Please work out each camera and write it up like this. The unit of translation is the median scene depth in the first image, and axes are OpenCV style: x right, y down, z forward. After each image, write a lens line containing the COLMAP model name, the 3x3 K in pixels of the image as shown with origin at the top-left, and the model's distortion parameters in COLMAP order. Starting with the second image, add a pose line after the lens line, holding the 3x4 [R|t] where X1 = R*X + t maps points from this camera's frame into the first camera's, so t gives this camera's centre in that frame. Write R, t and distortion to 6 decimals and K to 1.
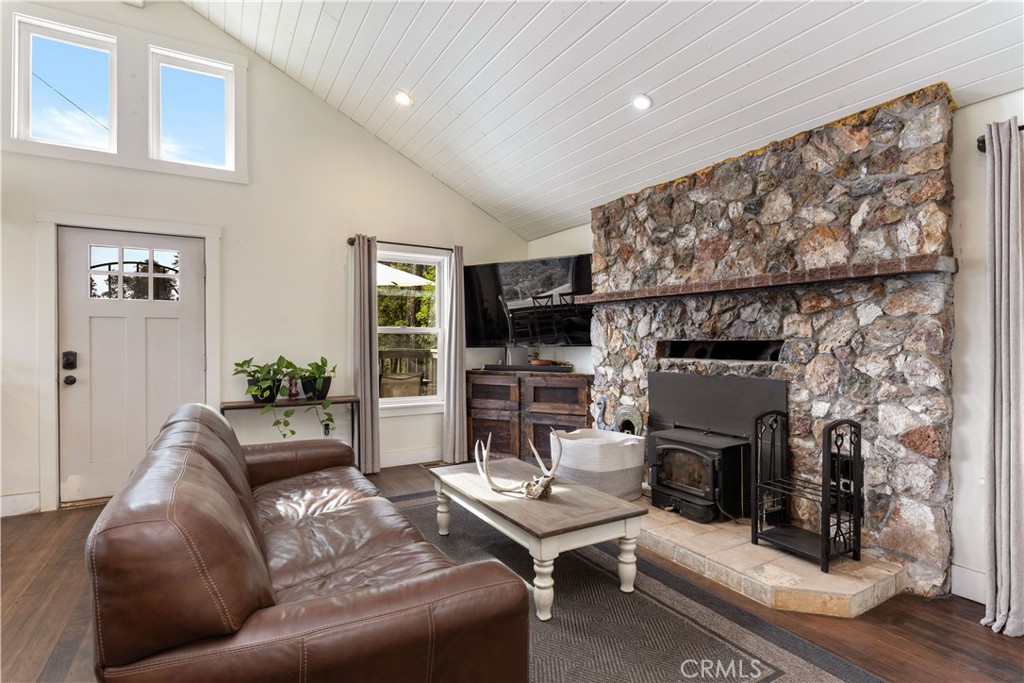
lens RADIAL K [[508.4, 0, 509.8], [0, 508.4, 336.3], [0, 0, 1]] dist [-0.007702, -0.001583]
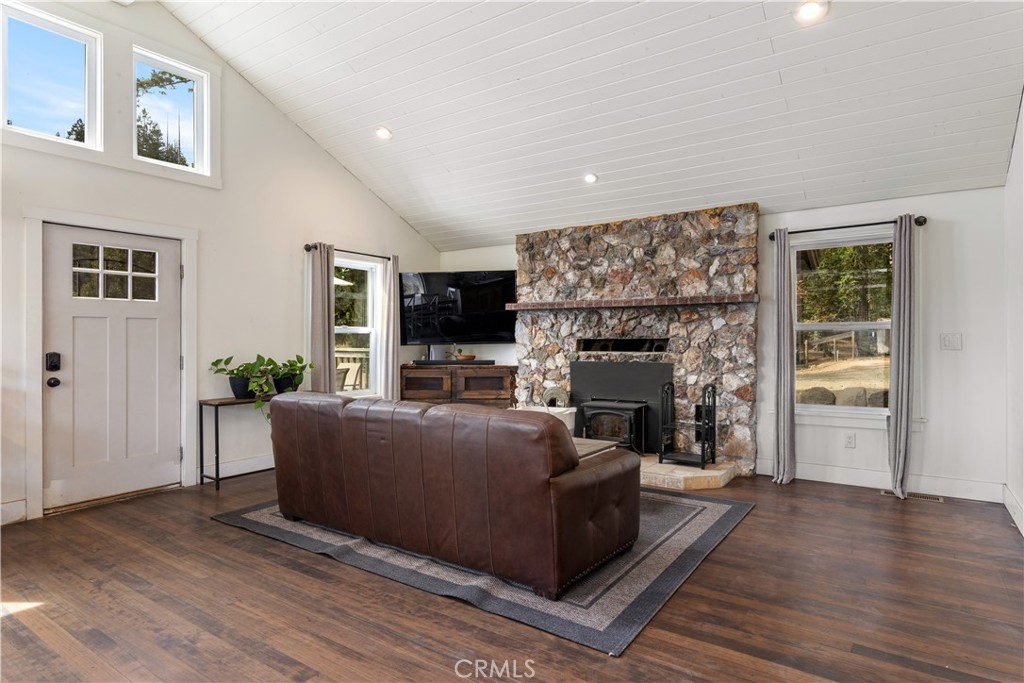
lens RADIAL K [[559.0, 0, 514.9], [0, 559.0, 338.1], [0, 0, 1]] dist [-0.020742, 0.001332]
pose [[0.911959, -0.003067, 0.410270, -0.506686], [-0.000408, 0.999965, 0.008383, -0.006575], [-0.410281, -0.007812, 0.911926, -0.329822]]
